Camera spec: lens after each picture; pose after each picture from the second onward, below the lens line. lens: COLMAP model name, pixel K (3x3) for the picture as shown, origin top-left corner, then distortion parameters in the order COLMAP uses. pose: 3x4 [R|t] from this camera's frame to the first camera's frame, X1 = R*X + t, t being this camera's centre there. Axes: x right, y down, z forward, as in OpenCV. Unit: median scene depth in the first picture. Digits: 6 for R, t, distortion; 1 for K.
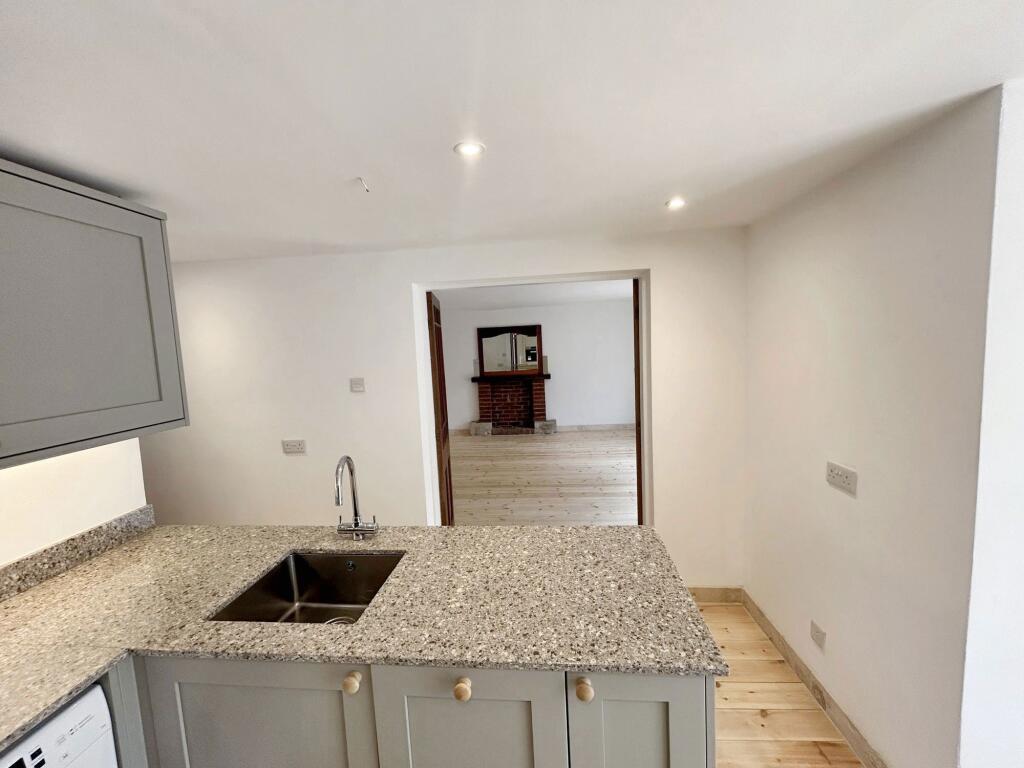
lens RADIAL K [[415.6, 0, 515.2], [0, 415.6, 381.3], [0, 0, 1]] dist [-0.001598, 0.002476]
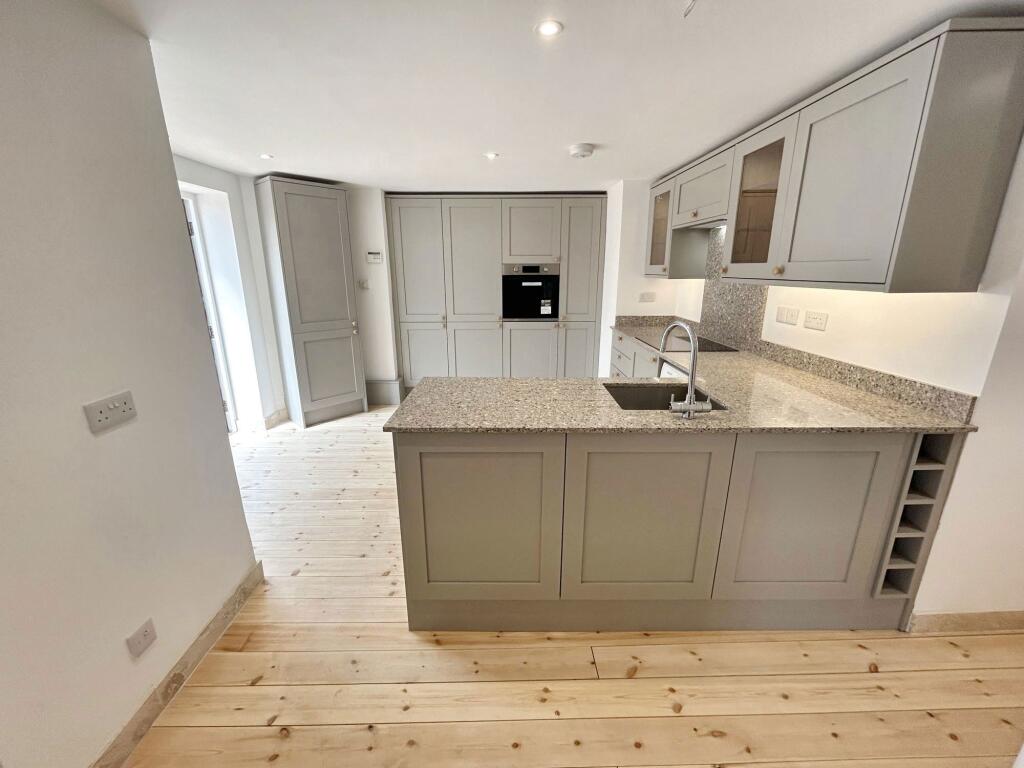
lens RADIAL K [[415.6, 0, 510.7], [0, 415.6, 384.4], [0, 0, 1]] dist [-0.001598, 0.002476]
pose [[-0.994175, 0.072380, -0.079859, 0.120861], [0.038220, 0.929556, 0.366694, -0.076045], [0.100775, 0.361505, -0.926908, 1.933510]]
